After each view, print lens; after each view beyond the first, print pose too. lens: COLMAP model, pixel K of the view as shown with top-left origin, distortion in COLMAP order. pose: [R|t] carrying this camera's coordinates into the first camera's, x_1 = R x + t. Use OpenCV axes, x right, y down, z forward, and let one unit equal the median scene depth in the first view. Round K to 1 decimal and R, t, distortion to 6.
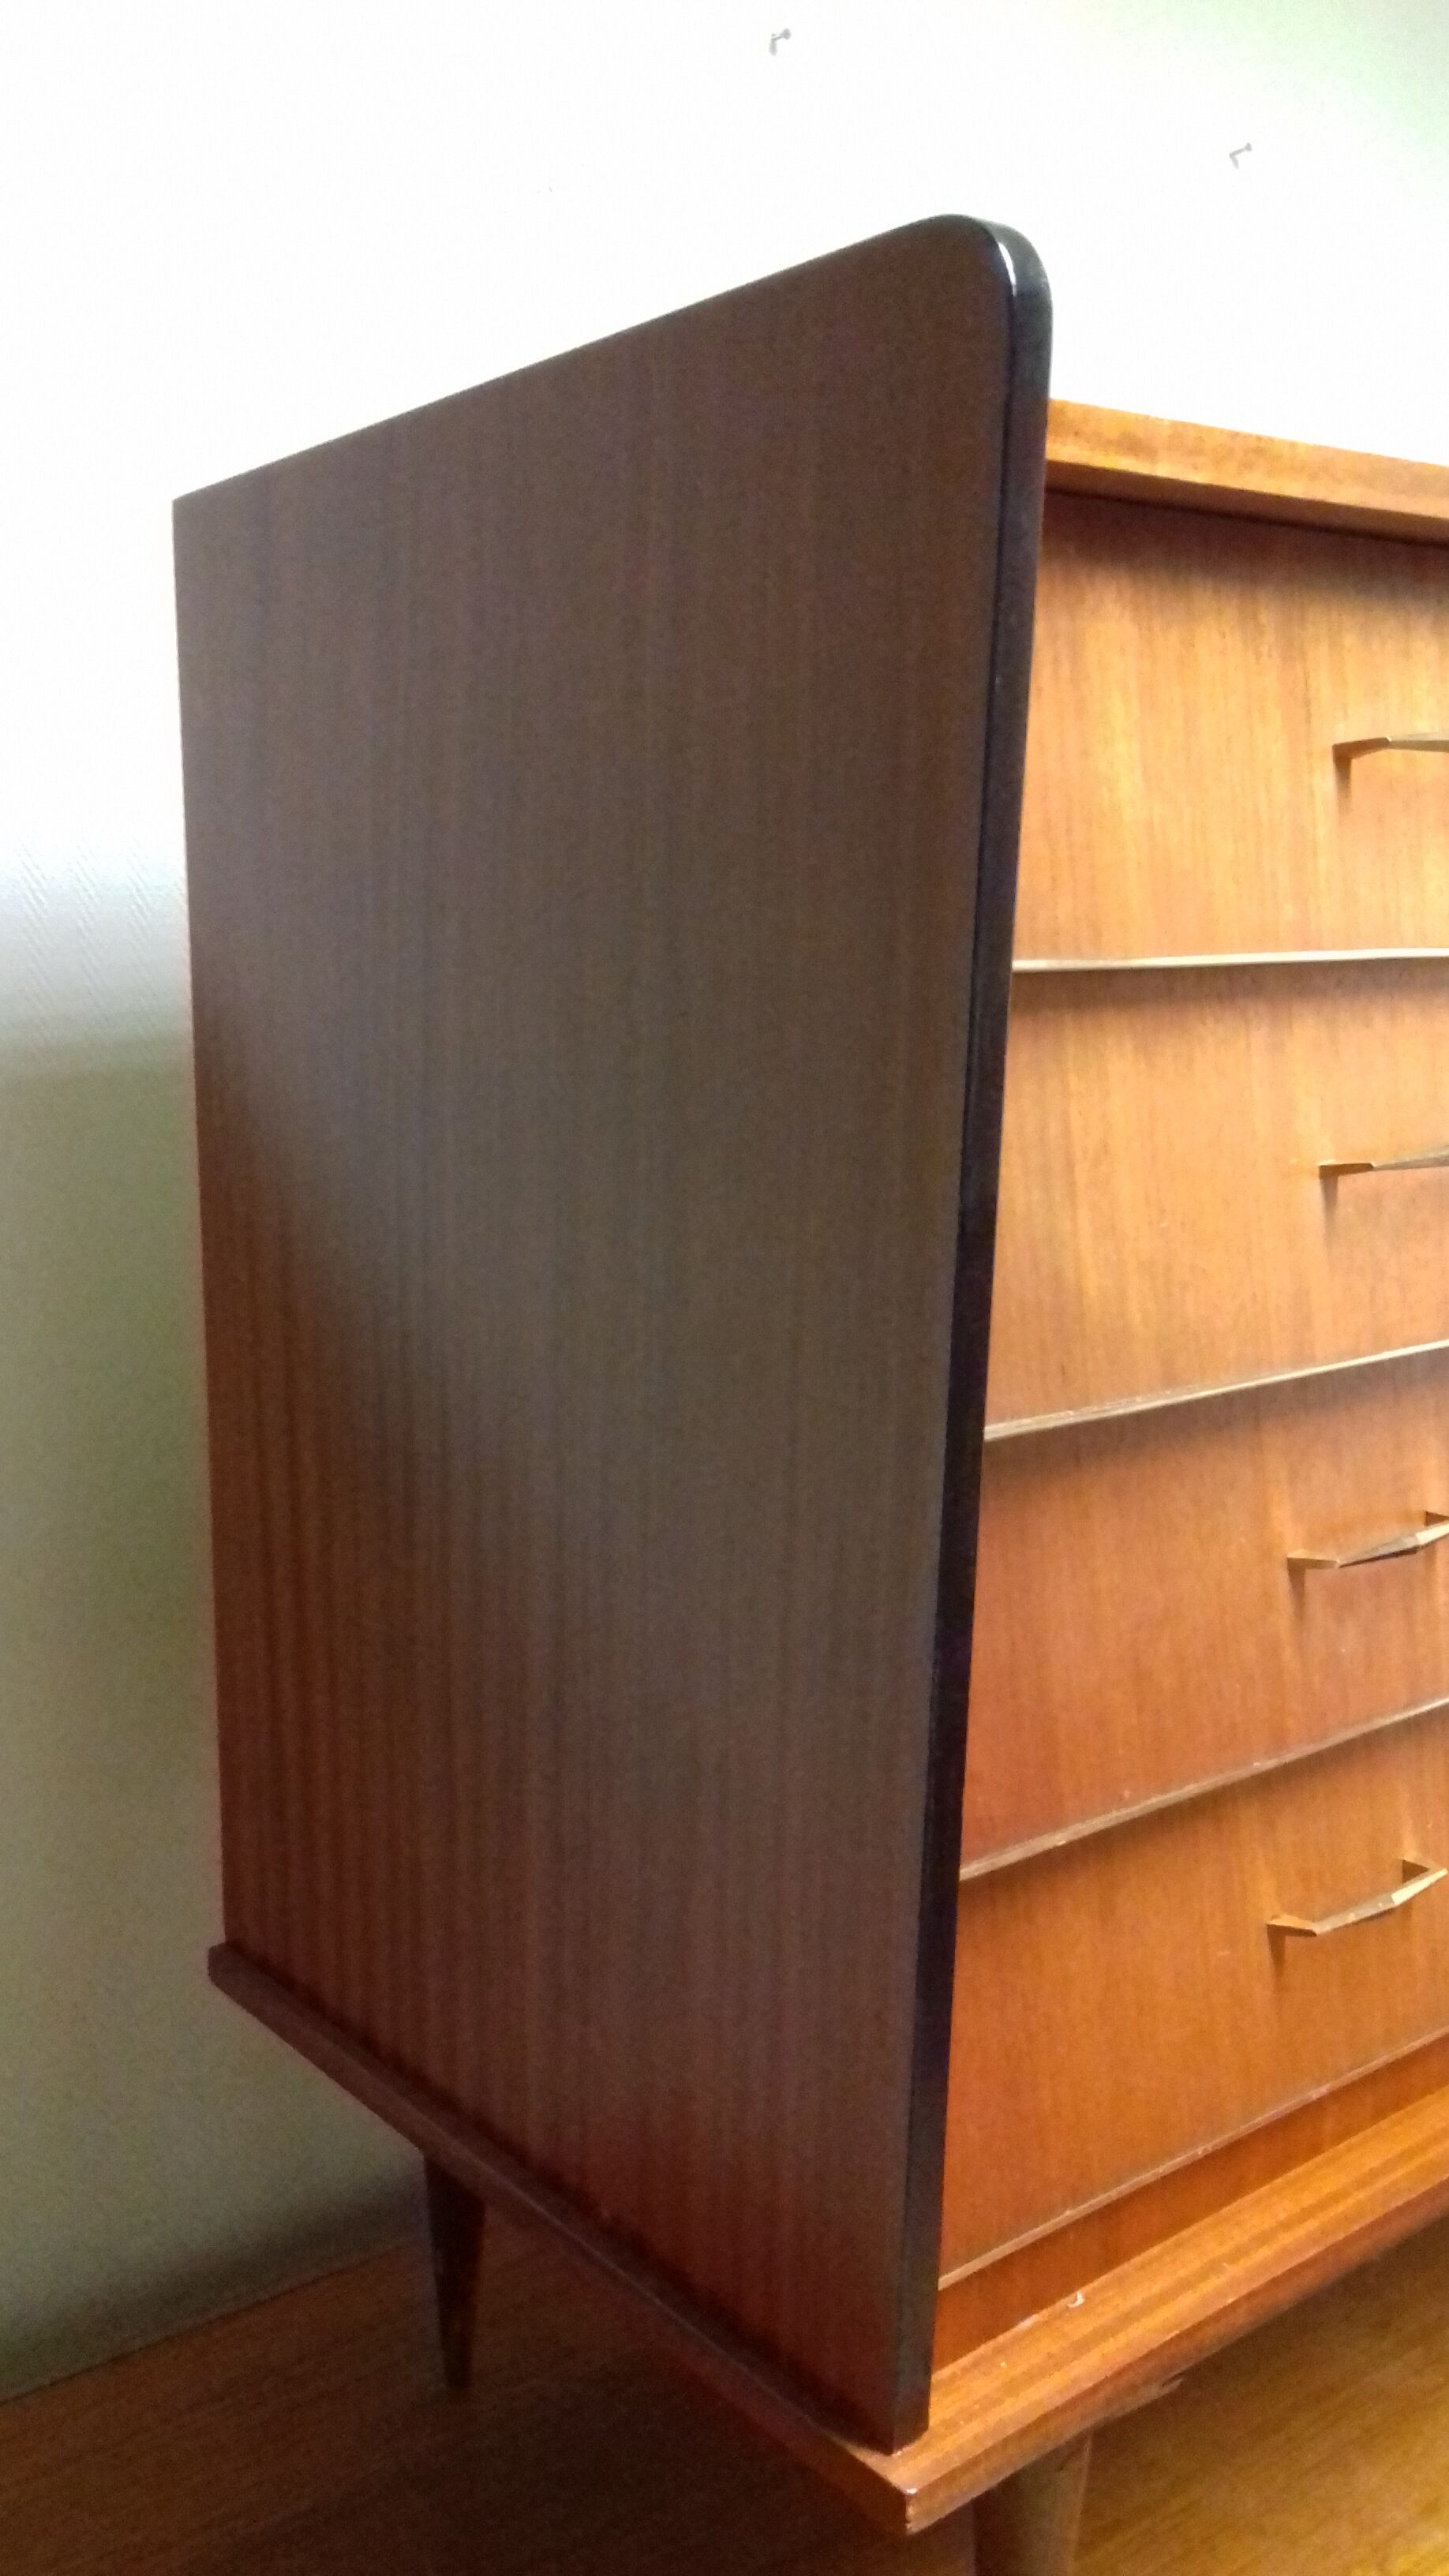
lens RADIAL K [[2371.9, 0, 724.5], [0, 2371.9, 1288.0], [0, 0, 1]] dist [0.109389, -0.228940]
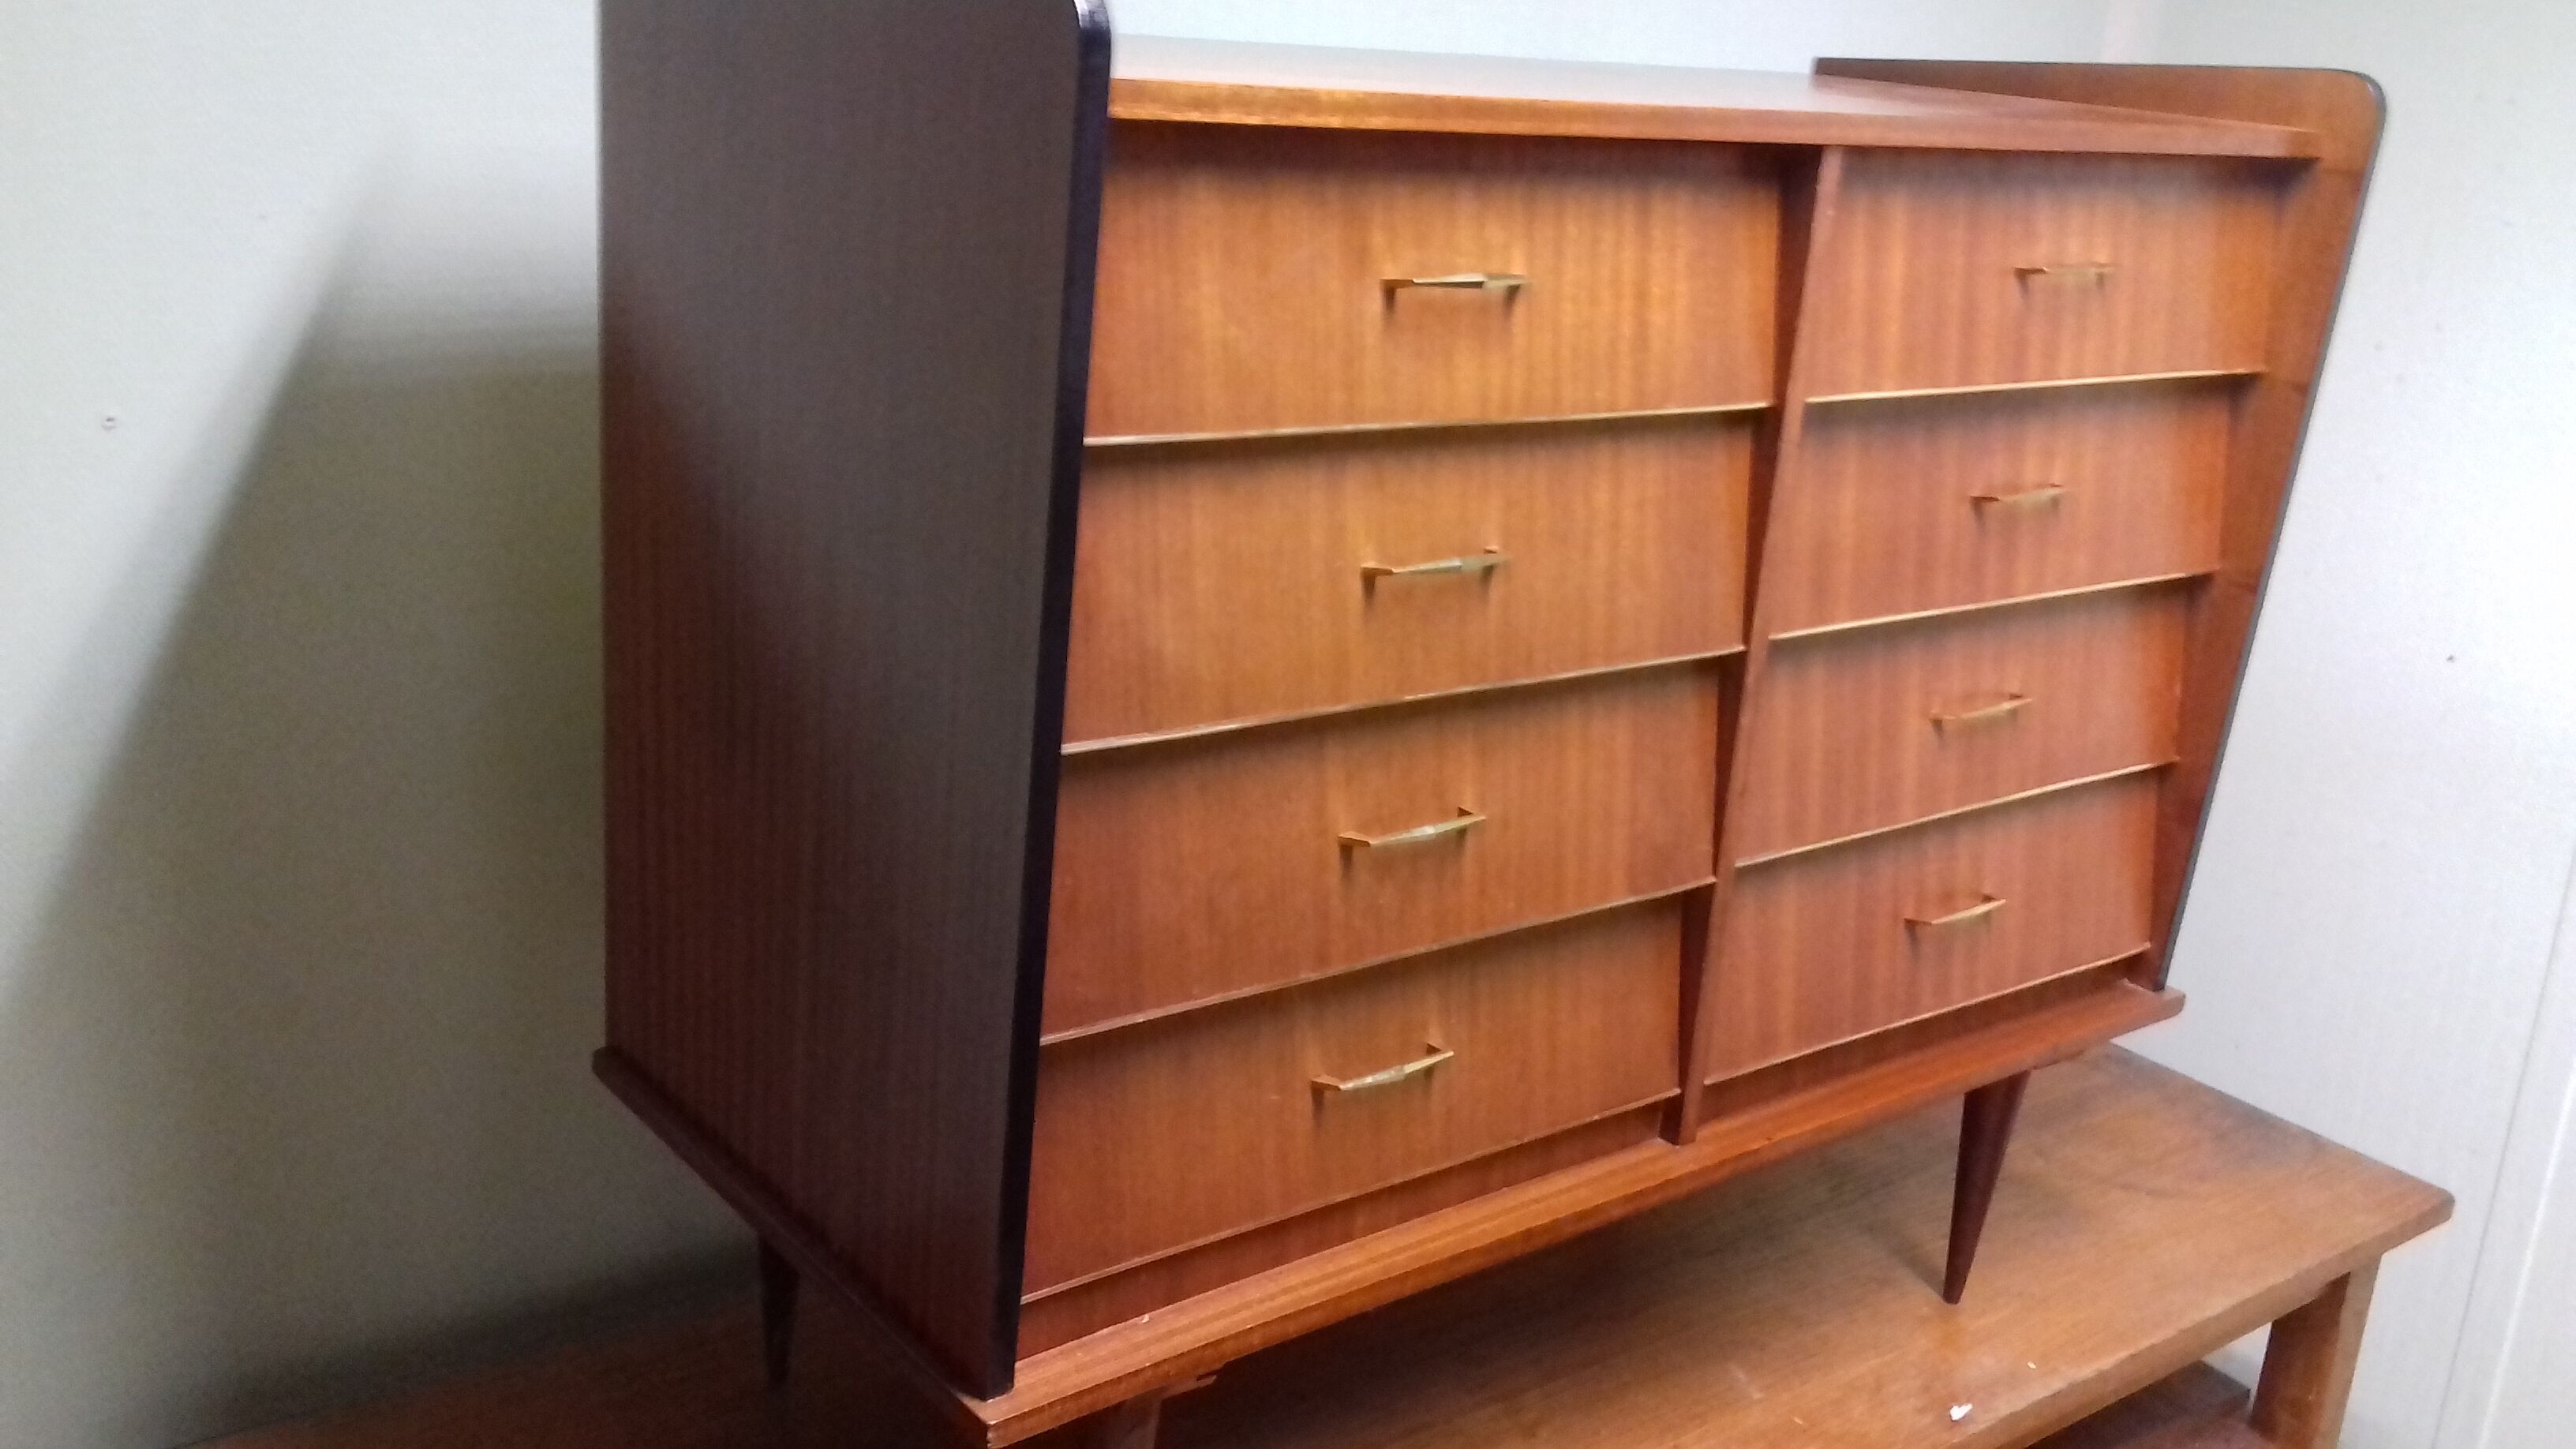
lens RADIAL K [[2371.9, 0, 1351.7], [0, 2371.9, 717.1], [0, 0, 1]] dist [0.109389, -0.228940]
pose [[0.996844, 0.075242, 0.025326, 0.218187], [-0.077532, 0.991260, 0.106739, -0.117335], [-0.017073, -0.108366, 0.993964, -0.440319]]
